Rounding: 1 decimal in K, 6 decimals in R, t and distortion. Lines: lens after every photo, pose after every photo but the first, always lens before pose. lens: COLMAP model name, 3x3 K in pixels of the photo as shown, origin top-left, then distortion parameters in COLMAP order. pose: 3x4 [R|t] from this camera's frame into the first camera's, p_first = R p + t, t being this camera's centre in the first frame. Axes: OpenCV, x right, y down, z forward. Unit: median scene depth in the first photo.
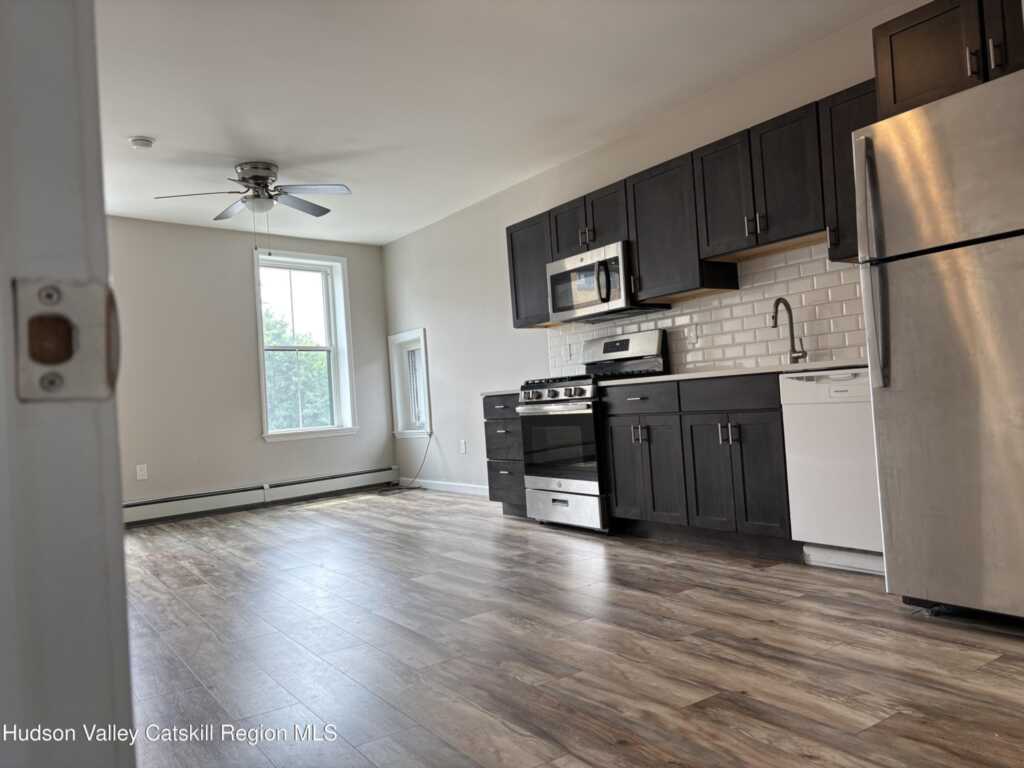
lens RADIAL K [[772.8, 0, 516.6], [0, 772.8, 384.4], [0, 0, 1]] dist [0.068407, -0.072801]
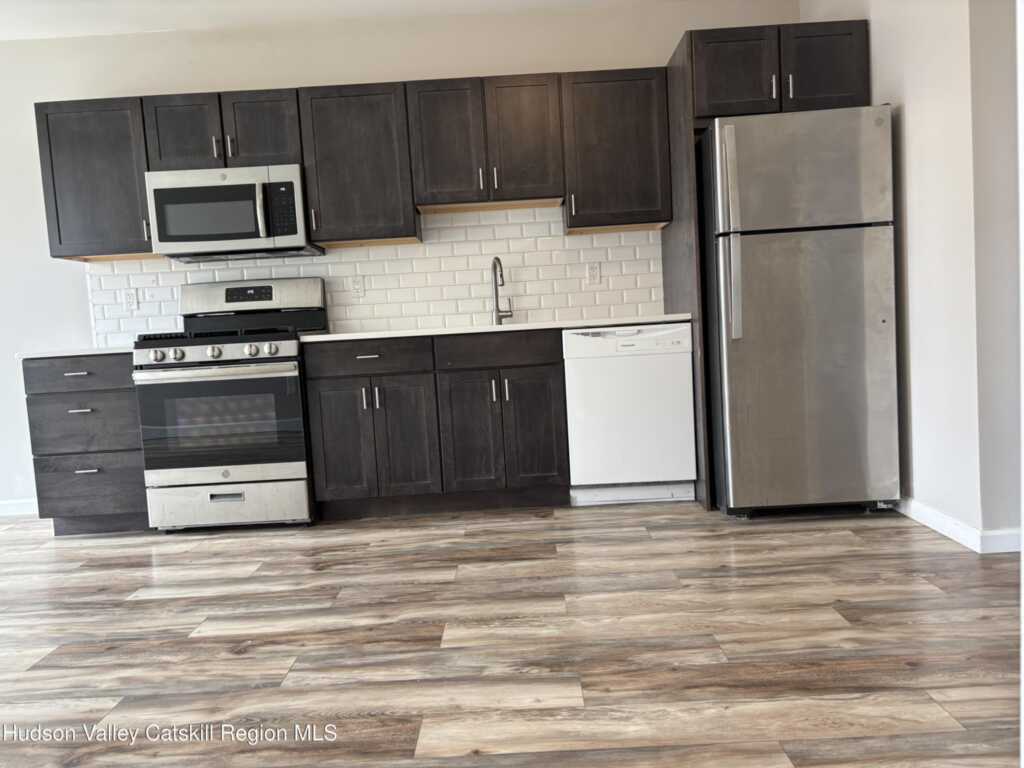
lens RADIAL K [[772.8, 0, 516.6], [0, 772.8, 384.4], [0, 0, 1]] dist [0.068407, -0.072801]
pose [[0.563105, -0.025747, 0.825984, -0.555851], [0.001967, 0.999553, 0.029817, 0.028971], [-0.826383, -0.015165, 0.562904, 0.466283]]
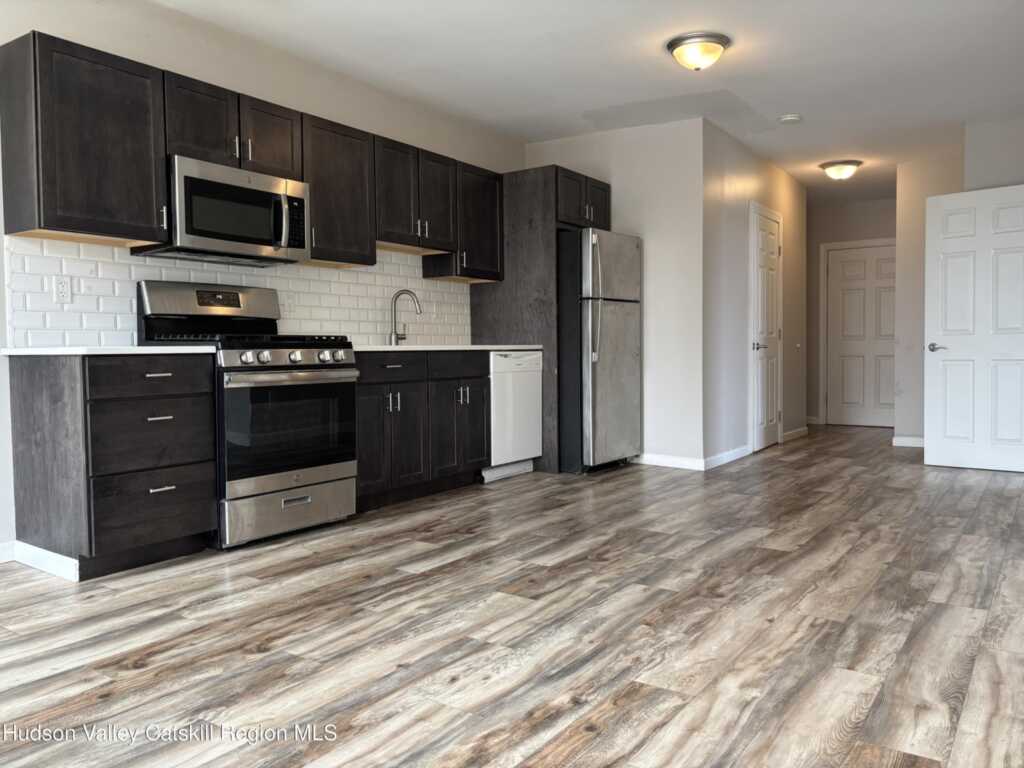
lens RADIAL K [[772.8, 0, 516.6], [0, 772.8, 384.4], [0, 0, 1]] dist [0.068407, -0.072801]
pose [[-0.355044, 0.025164, 0.934511, -0.997723], [0.011711, 0.999679, -0.022469, 0.079234], [-0.934776, 0.002967, -0.355225, 1.458211]]
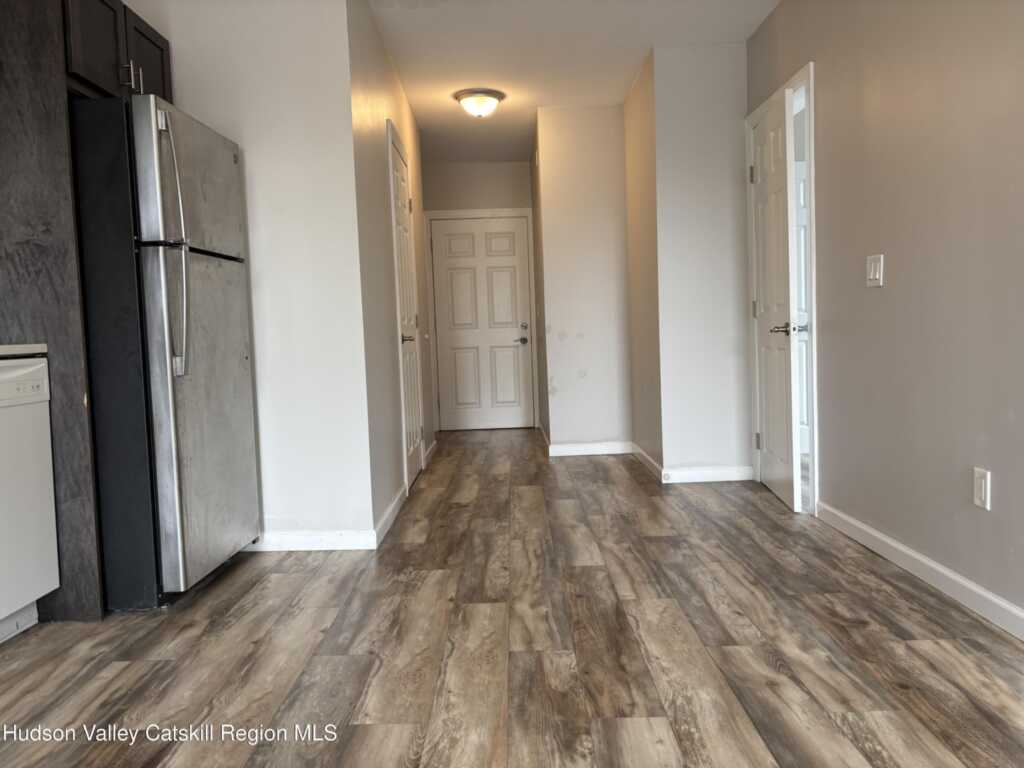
lens RADIAL K [[777.1, 0, 516.3], [0, 777.1, 372.6], [0, 0, 1]] dist [0.066246, -0.072753]
pose [[-0.823265, 0.065120, 0.563910, -0.324759], [0.077338, 0.997002, -0.002225, 0.026423], [-0.562364, 0.041780, -0.825833, 1.211792]]
